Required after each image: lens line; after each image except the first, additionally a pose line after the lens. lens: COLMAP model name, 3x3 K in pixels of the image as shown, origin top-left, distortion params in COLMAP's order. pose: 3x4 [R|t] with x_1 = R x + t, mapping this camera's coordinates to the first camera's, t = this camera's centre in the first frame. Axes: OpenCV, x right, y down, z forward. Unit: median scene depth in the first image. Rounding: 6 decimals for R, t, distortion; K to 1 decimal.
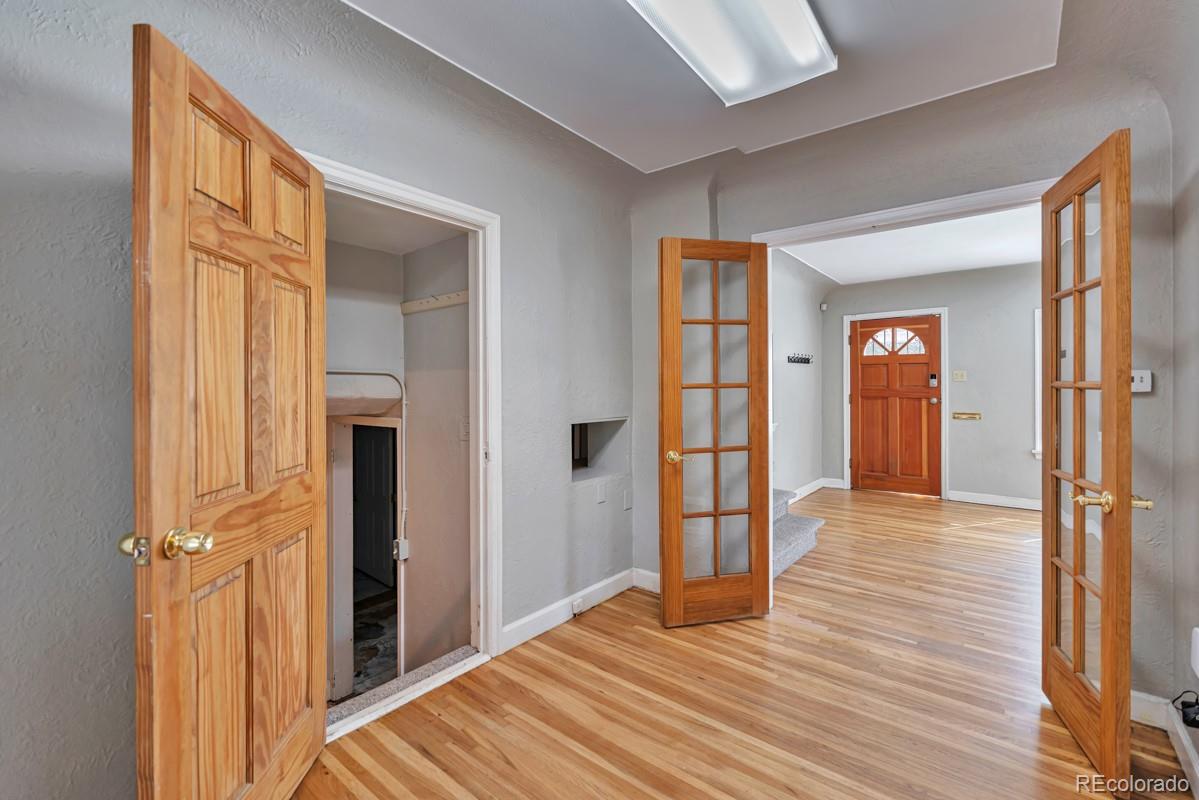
lens RADIAL K [[519.4, 0, 601.0], [0, 519.4, 391.9], [0, 0, 1]] dist [0.000435, 0.000131]
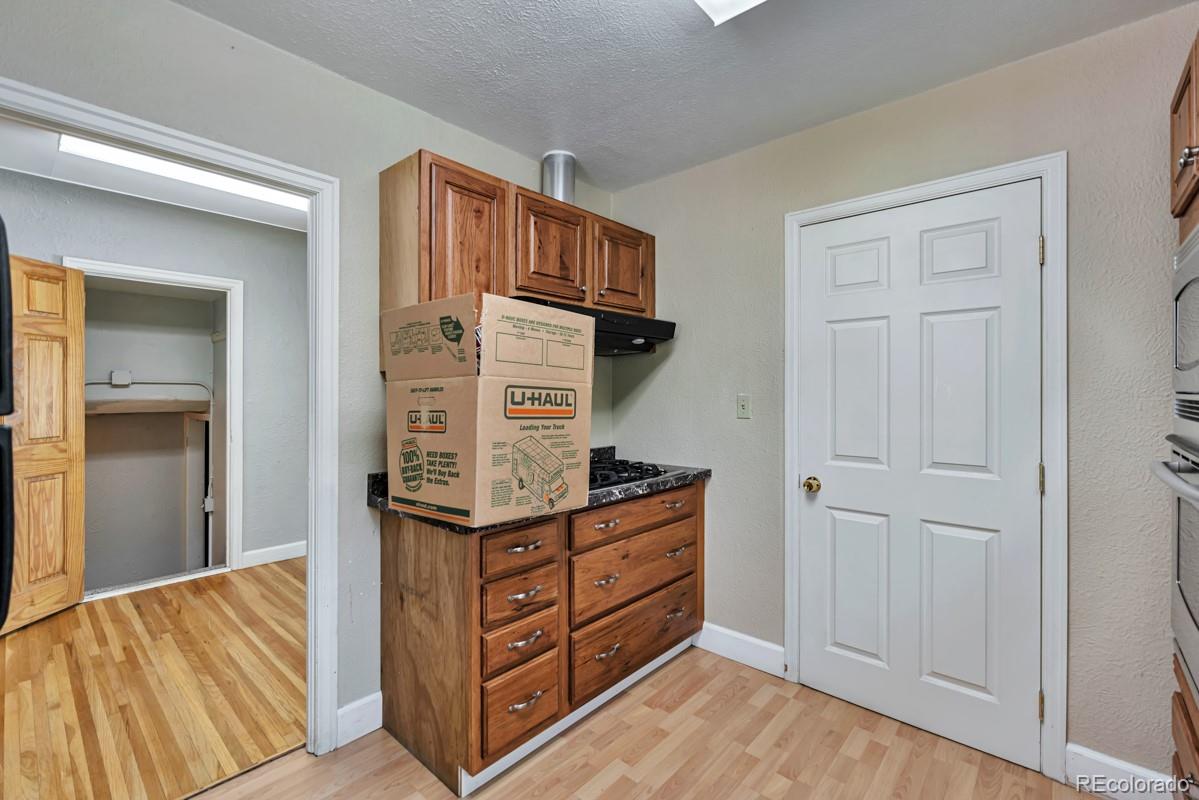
lens RADIAL K [[519.4, 0, 597.8], [0, 519.4, 392.6], [0, 0, 1]] dist [0.000435, 0.000131]
pose [[0.998964, 0.007301, -0.044928, 1.502740], [-0.007699, 0.999933, -0.008691, -0.011342], [0.044861, 0.009028, 0.998952, -0.779717]]
